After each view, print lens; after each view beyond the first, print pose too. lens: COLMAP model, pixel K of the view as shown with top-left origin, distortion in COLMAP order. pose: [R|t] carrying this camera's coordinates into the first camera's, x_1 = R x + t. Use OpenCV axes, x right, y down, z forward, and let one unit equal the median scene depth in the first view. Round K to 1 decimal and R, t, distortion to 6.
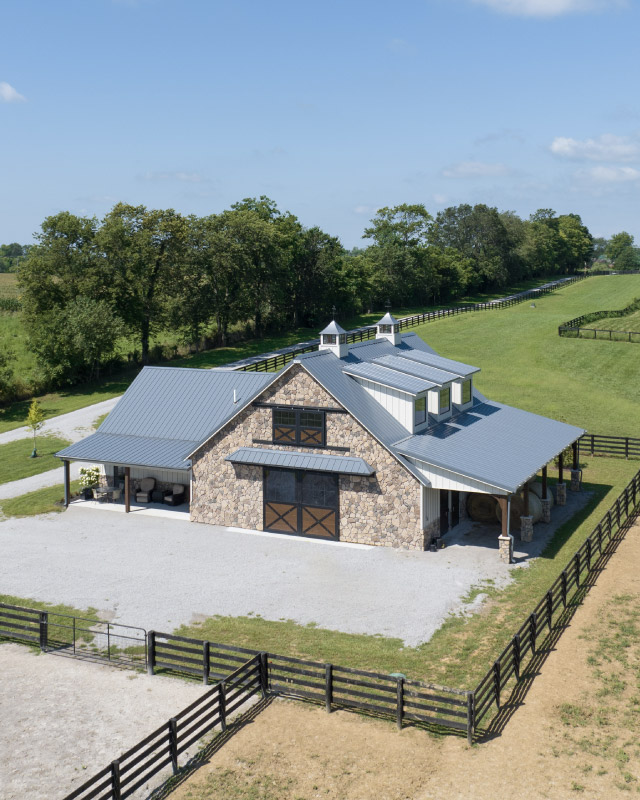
lens RADIAL K [[962.2, 0, 320.0], [0, 962.2, 400.0], [0, 0, 1]] dist [0.017387, 0.007665]
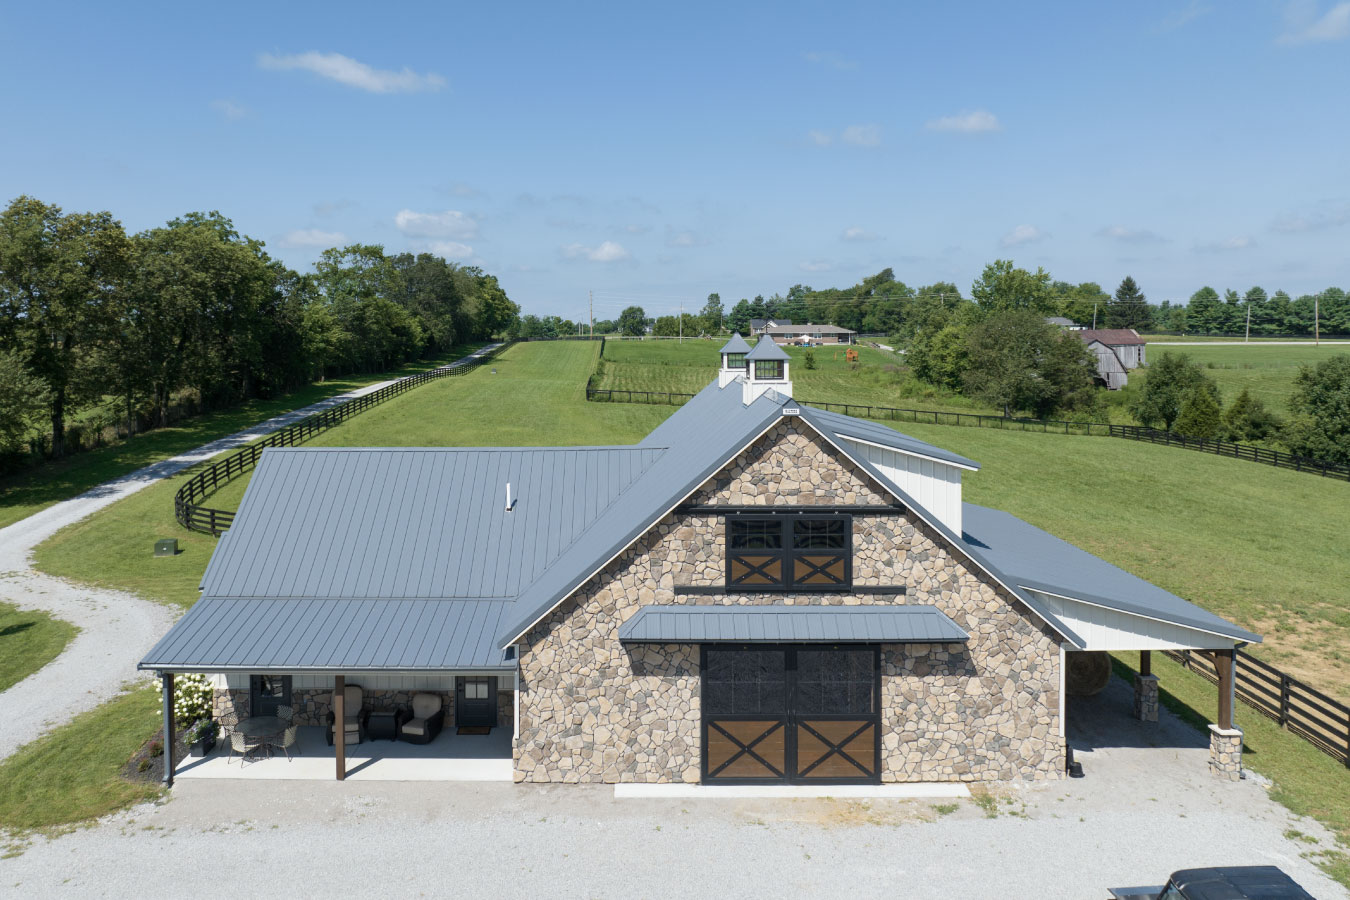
lens RADIAL K [[1075.0, 0, 673.7], [0, 1075.0, 416.4], [0, 0, 1]] dist [-0.035049, -0.003173]
pose [[0.907270, -0.034749, 0.419110, -0.282782], [0.060474, 0.997003, -0.048249, -0.015330], [-0.416177, 0.069120, 0.906653, 0.534927]]
